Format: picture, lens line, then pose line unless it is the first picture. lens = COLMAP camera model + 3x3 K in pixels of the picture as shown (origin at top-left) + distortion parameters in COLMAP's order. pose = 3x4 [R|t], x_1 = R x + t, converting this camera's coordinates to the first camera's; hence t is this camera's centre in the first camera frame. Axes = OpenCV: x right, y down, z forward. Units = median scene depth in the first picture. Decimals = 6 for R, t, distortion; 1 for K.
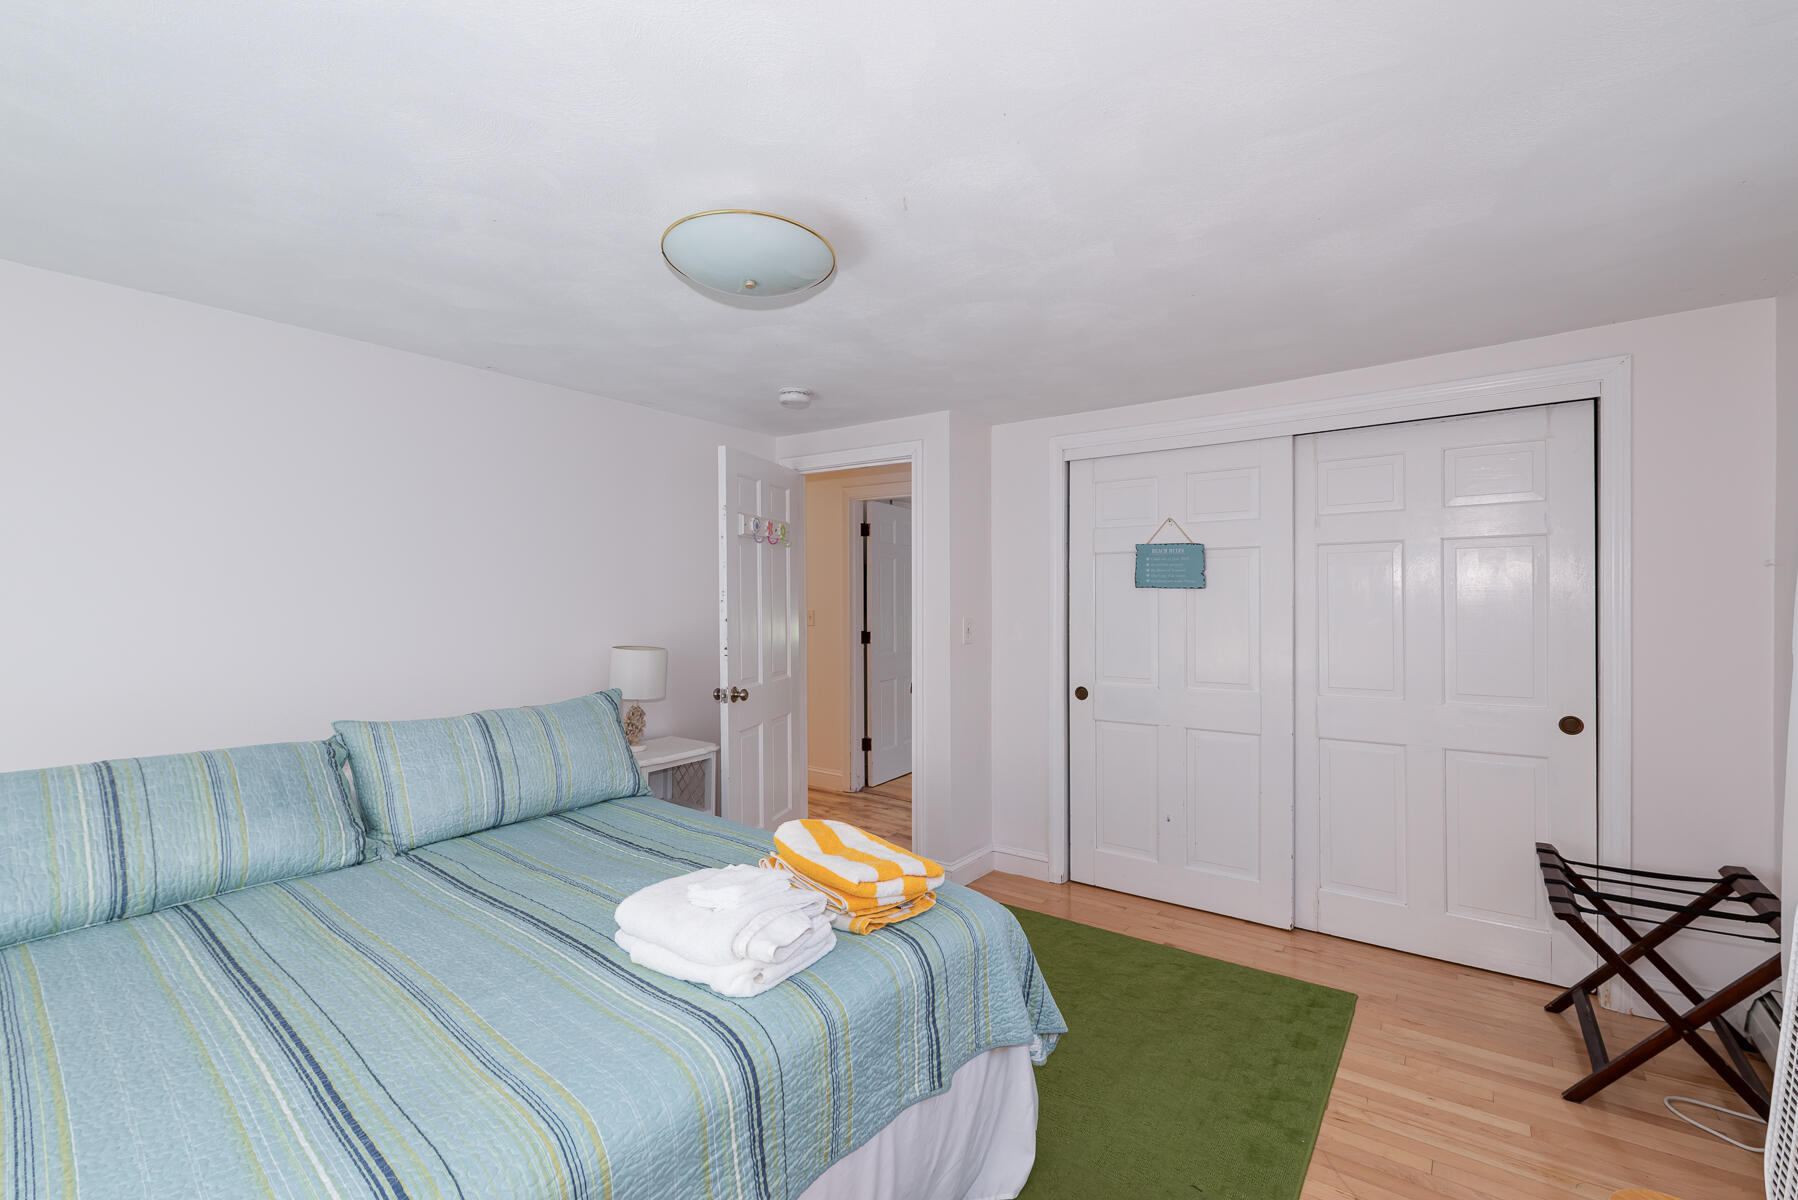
lens RADIAL K [[776.3, 0, 900.2], [0, 776.3, 603.3], [0, 0, 1]] dist [-0.000656, 0.001161]
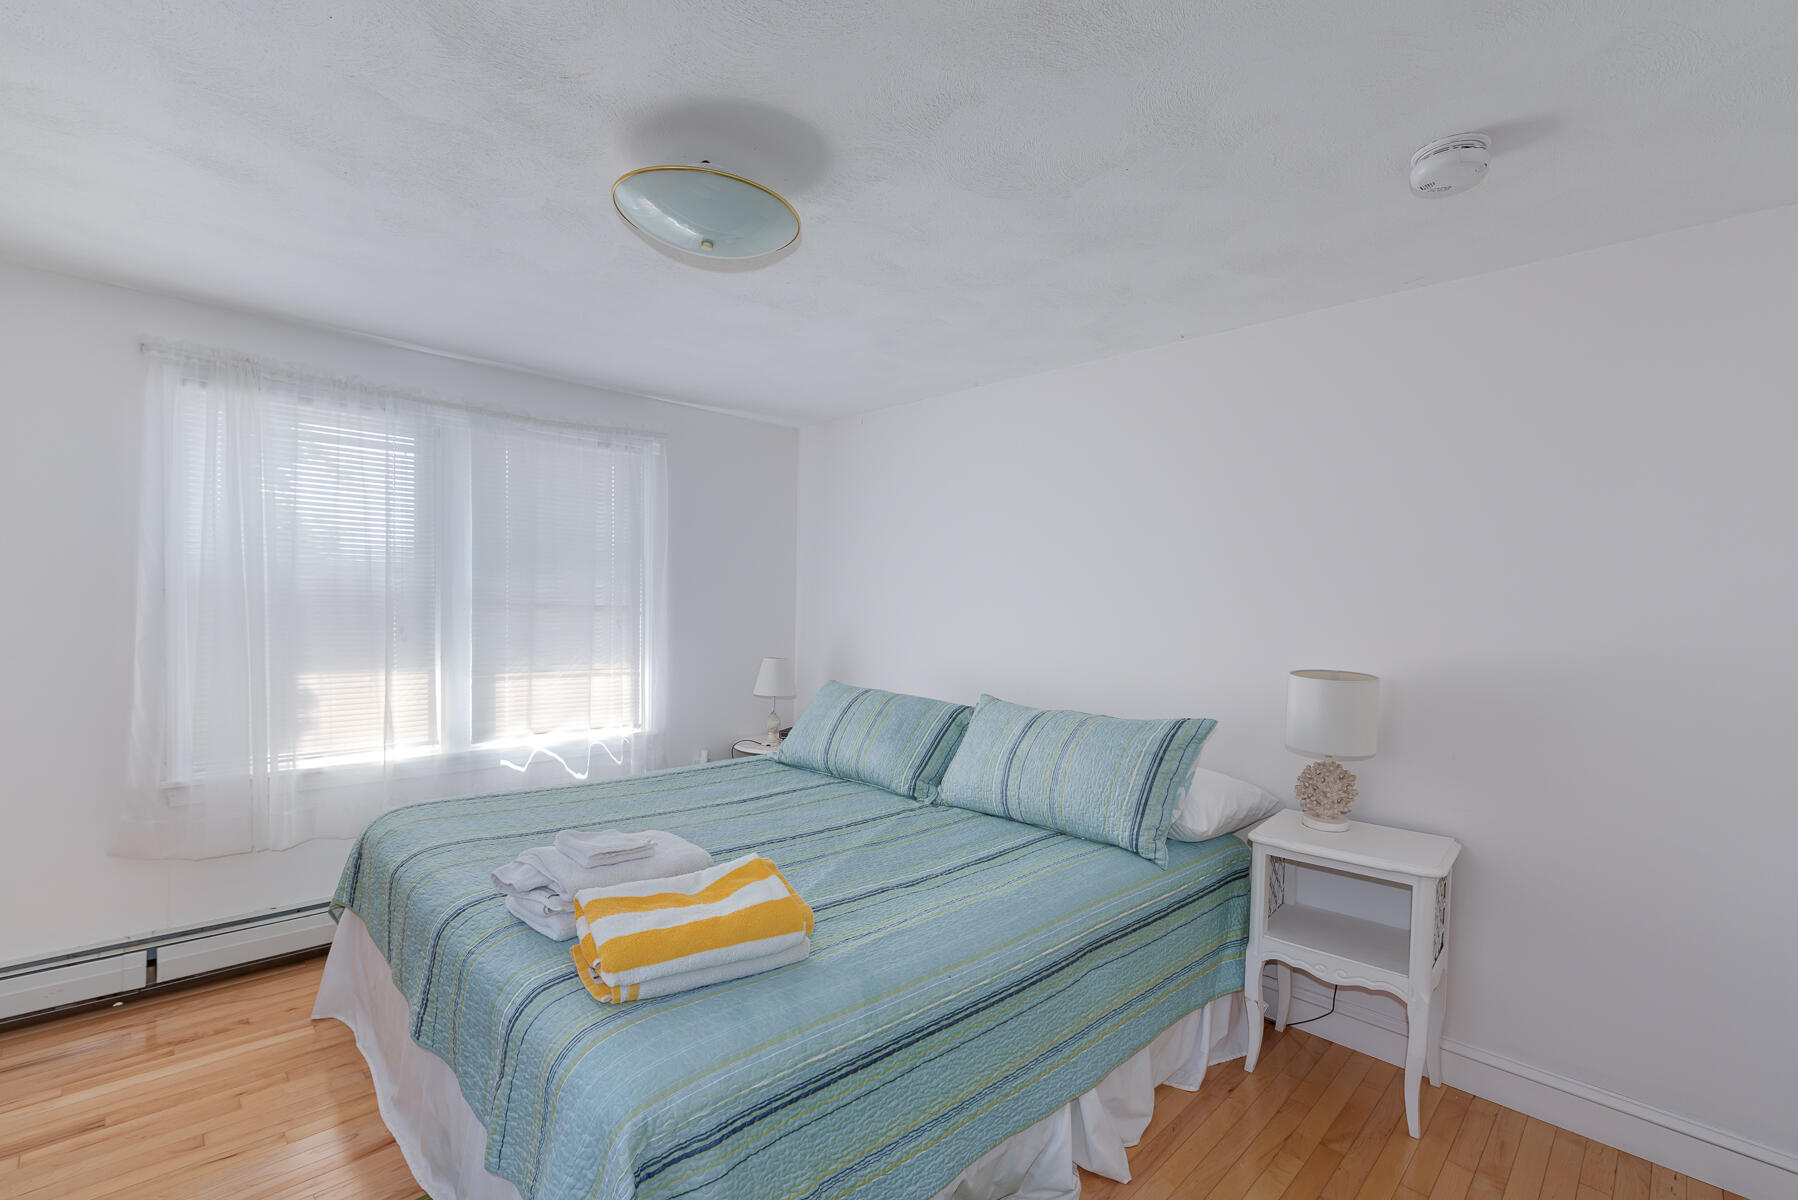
lens RADIAL K [[776.3, 0, 899.8], [0, 776.3, 604.4], [0, 0, 1]] dist [-0.000656, 0.001161]
pose [[-0.147723, 0.010382, -0.988974, 0.531523], [-0.015735, 0.999794, 0.012846, -0.009238], [0.988904, 0.017459, -0.147530, 1.022294]]
